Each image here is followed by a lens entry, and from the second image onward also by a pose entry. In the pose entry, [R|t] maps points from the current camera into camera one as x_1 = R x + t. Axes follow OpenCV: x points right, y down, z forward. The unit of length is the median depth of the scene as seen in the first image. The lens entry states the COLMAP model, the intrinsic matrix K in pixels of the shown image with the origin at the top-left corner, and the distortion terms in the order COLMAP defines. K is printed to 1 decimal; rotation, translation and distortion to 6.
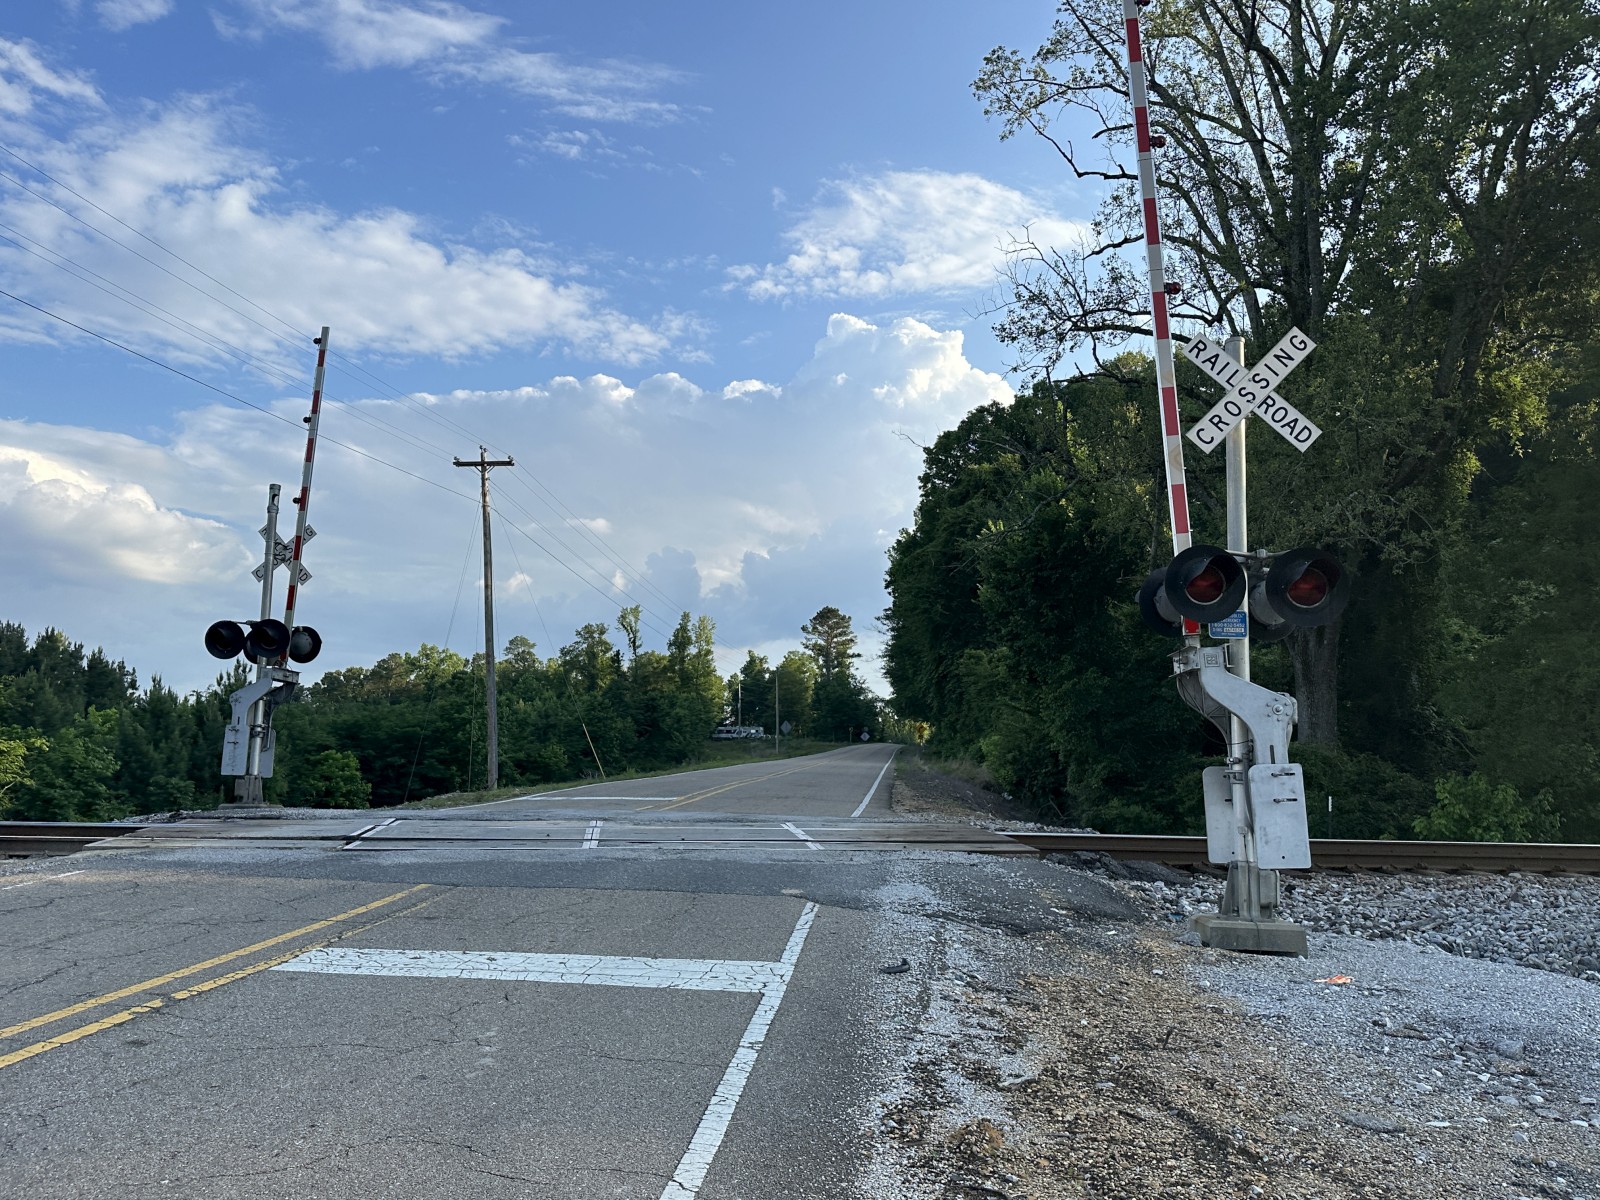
lens RADIAL K [[1237.5, 0, 789.7], [0, 1237.5, 607.4], [0, 0, 1]] dist [0.046594, -0.073444]
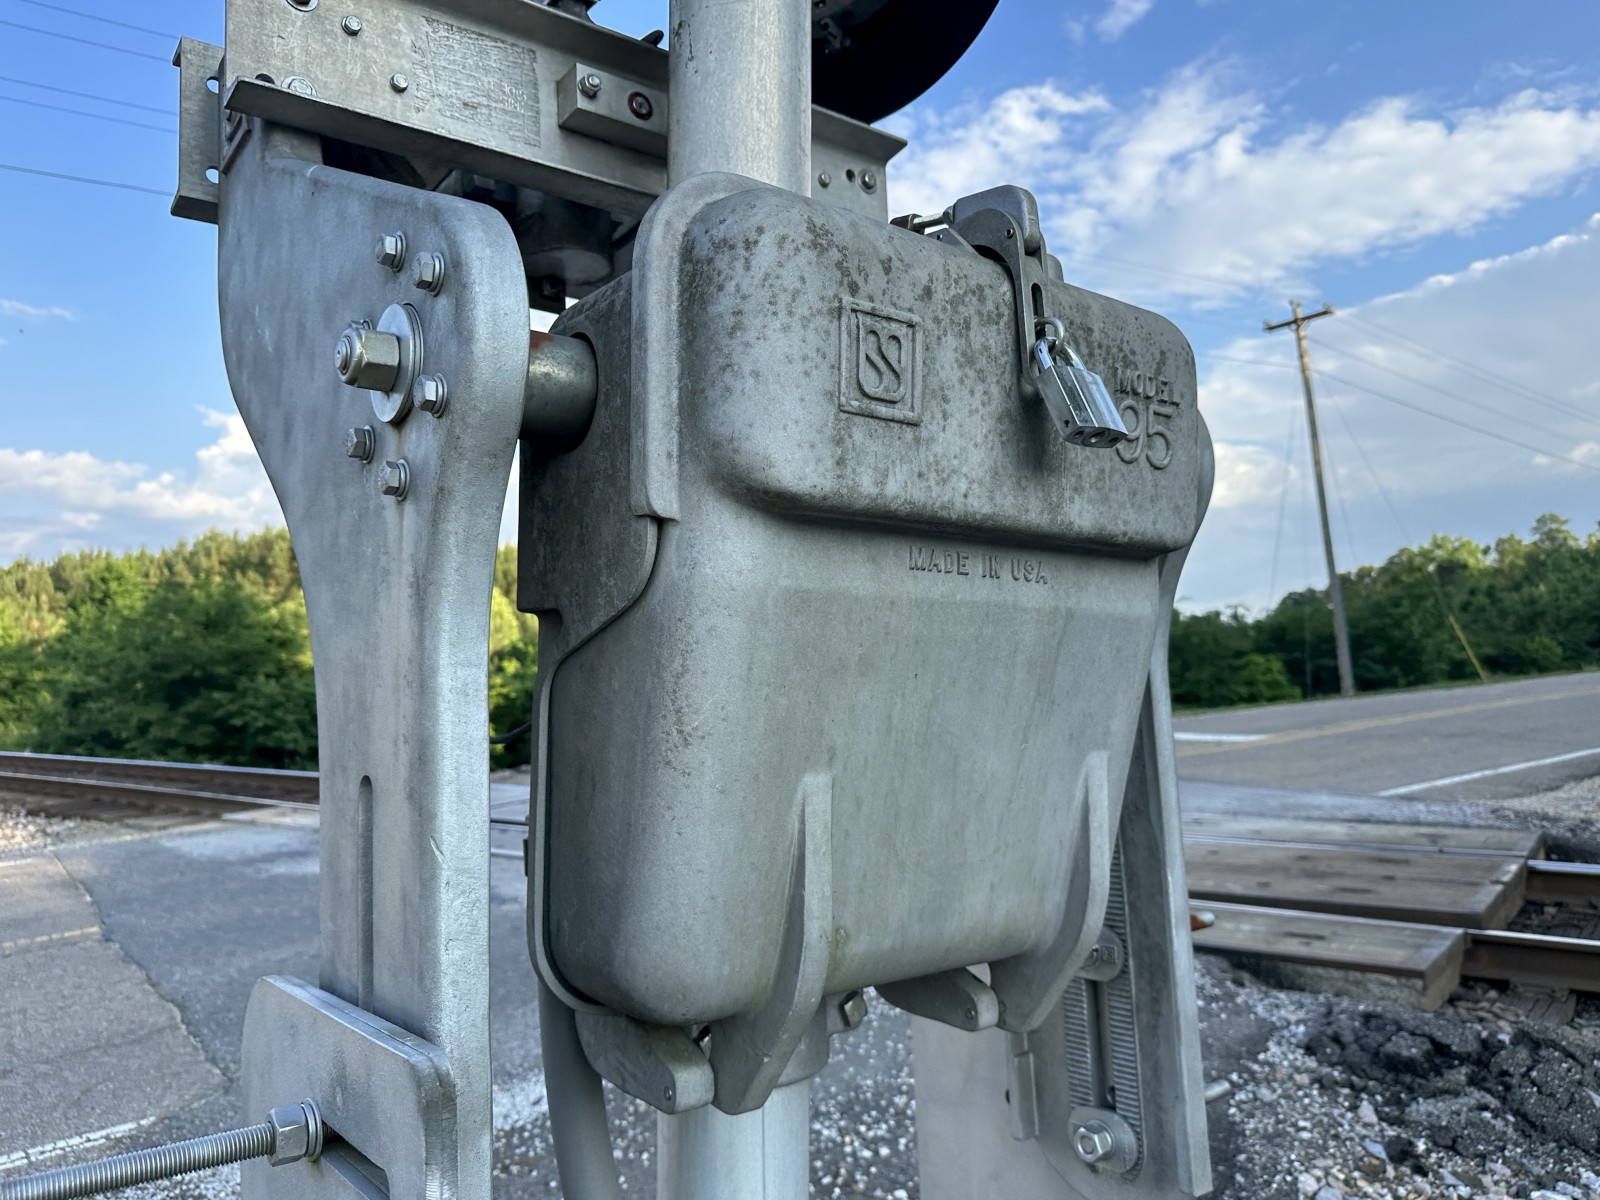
lens RADIAL K [[1154.3, 0, 796.7], [0, 1154.3, 598.3], [0, 0, 1]] dist [0.000396, -0.008357]
pose [[0.676477, -0.081098, -0.731985, 0.046093], [0.130696, 0.991362, 0.010950, 0.010726], [0.724774, -0.103075, 0.681233, 0.097443]]
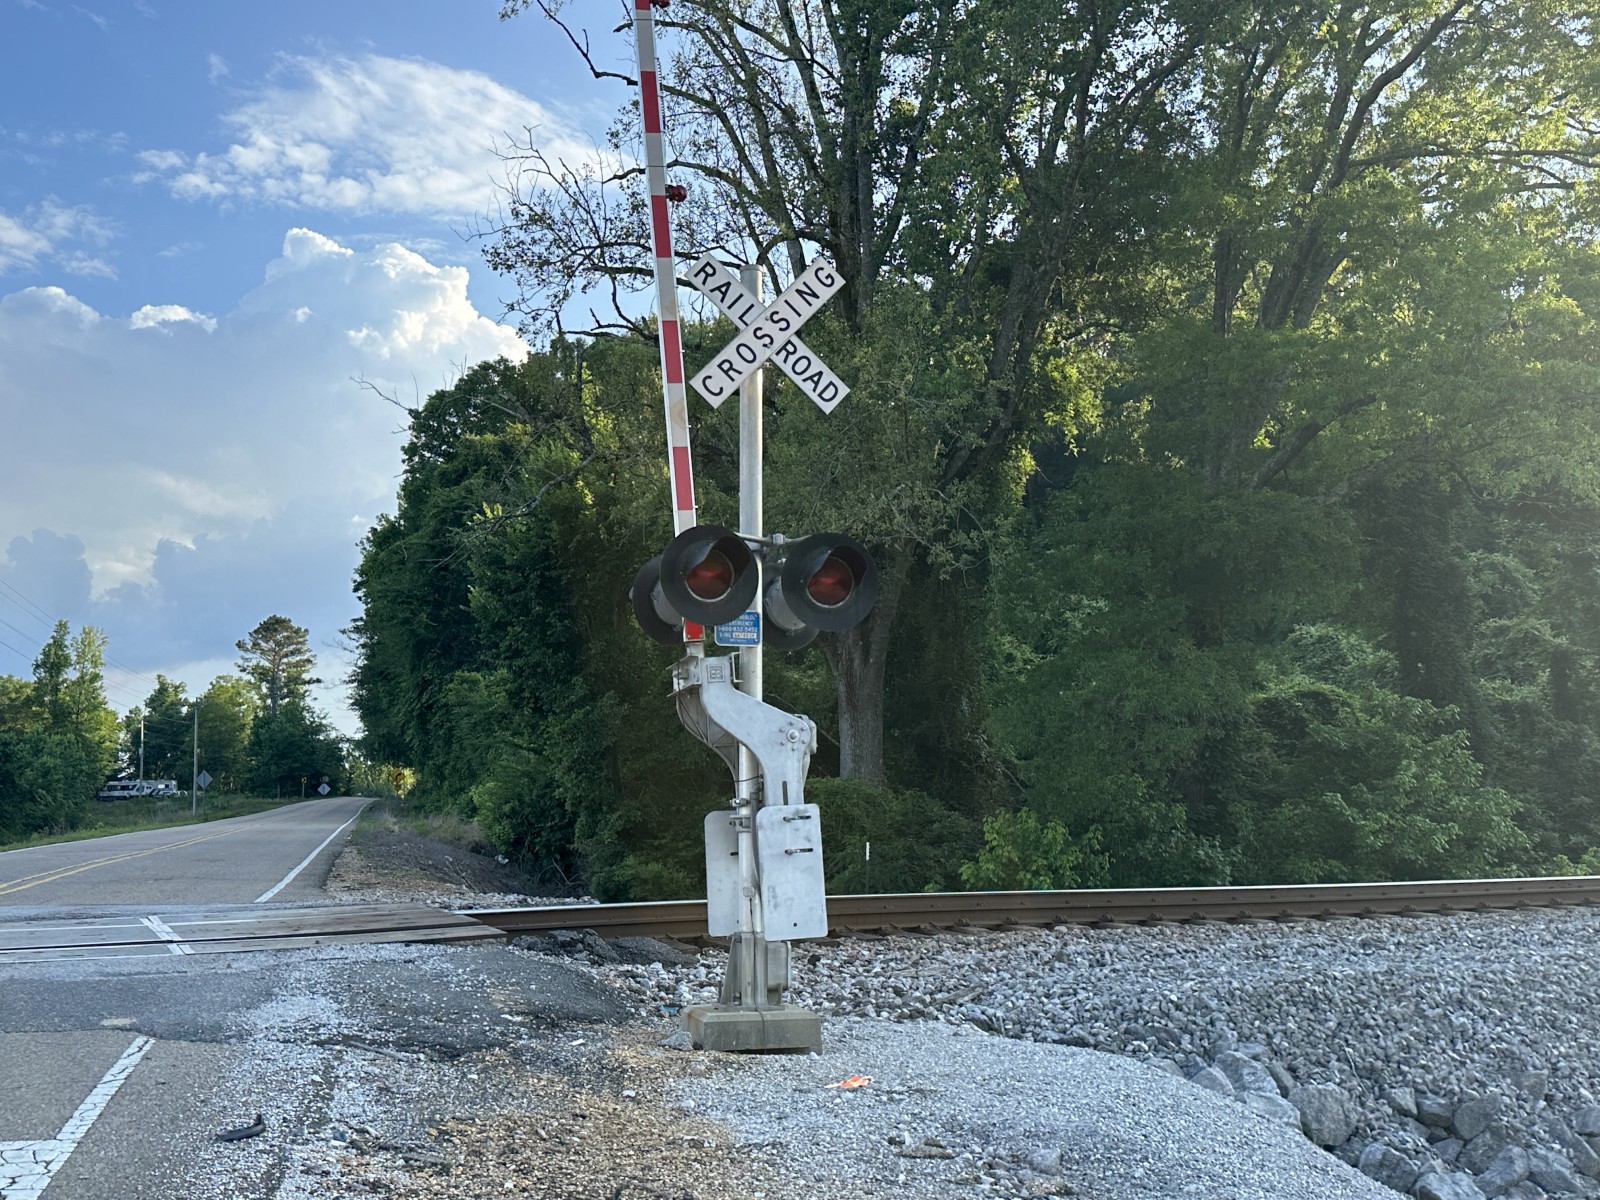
lens RADIAL K [[1542.6, 0, 809.9], [0, 1542.6, 574.1], [0, 0, 1]] dist [0.095758, 0.000000]
pose [[0.936032, 0.024920, 0.351032, 0.011969], [-0.014484, 0.999372, -0.032327, 0.002424], [-0.351617, 0.025175, 0.935805, 0.016481]]
